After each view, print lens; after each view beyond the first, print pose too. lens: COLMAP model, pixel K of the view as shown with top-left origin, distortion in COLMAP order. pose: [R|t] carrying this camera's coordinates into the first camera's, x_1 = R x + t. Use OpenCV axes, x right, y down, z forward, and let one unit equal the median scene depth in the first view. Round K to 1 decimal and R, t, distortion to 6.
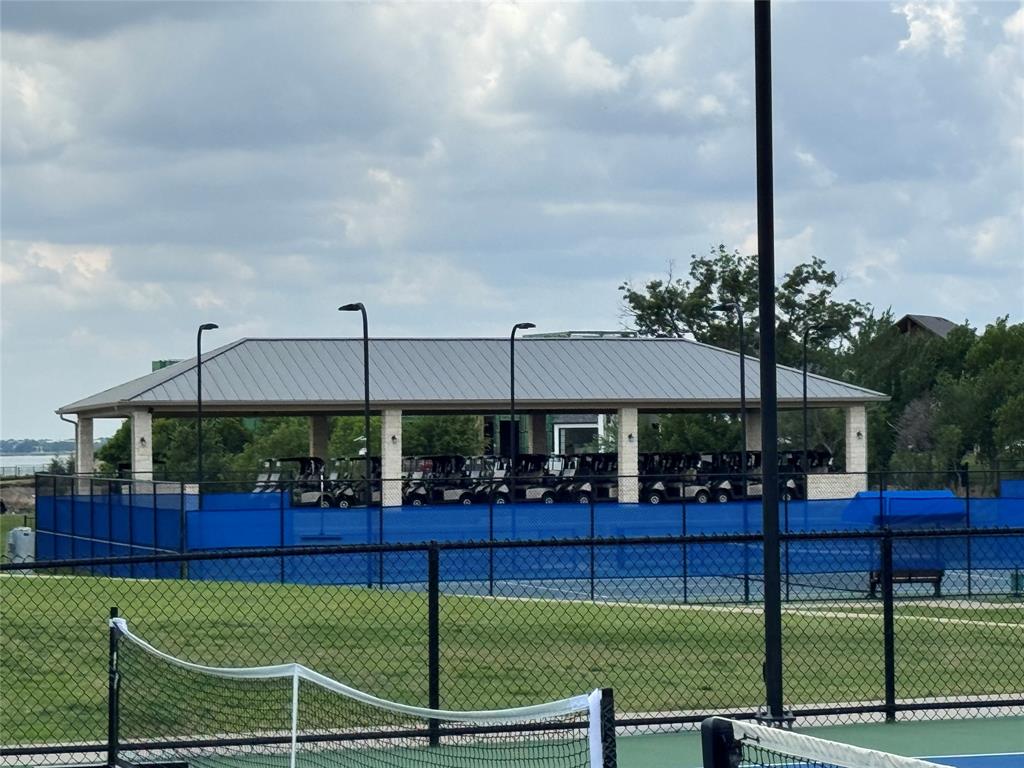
lens RADIAL K [[3197.4, 0, 512.0], [0, 3197.4, 384.0], [0, 0, 1]] dist [-0.030854, -0.133927]
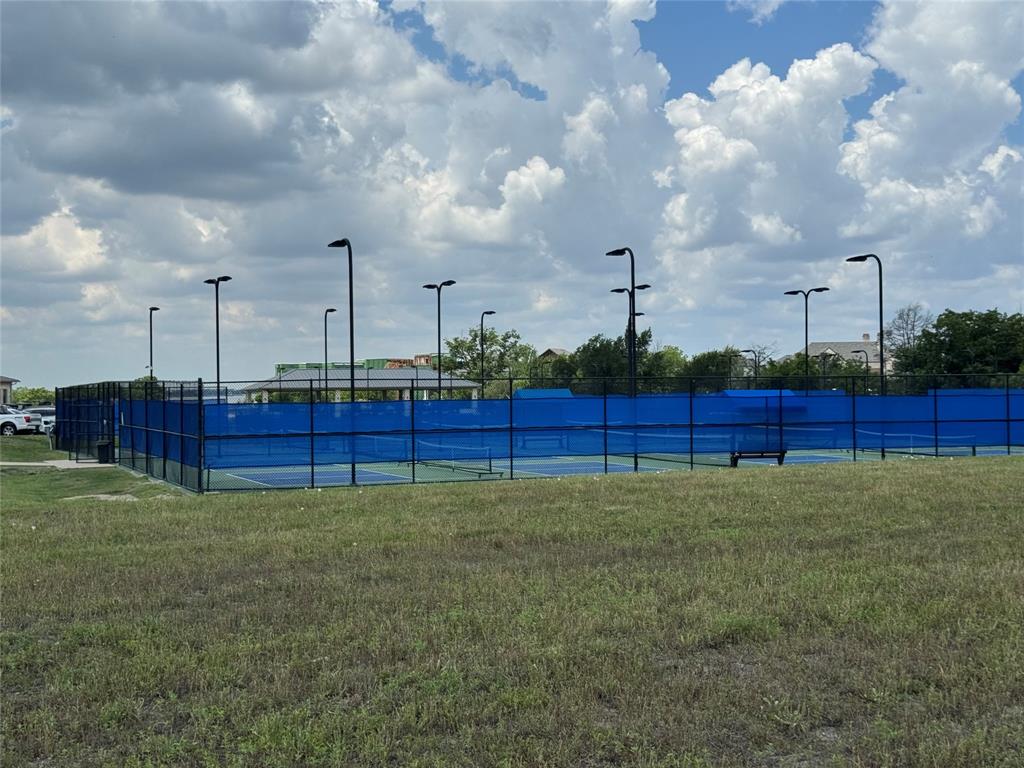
lens RADIAL K [[1463.4, 0, 512.0], [0, 1463.4, 384.0], [0, 0, 1]] dist [0.007705, 0.001928]
pose [[0.998837, -0.004661, 0.047983, 0.032748], [0.004067, 0.999914, 0.012485, -0.007683], [-0.048037, -0.012276, 0.998770, -0.258736]]
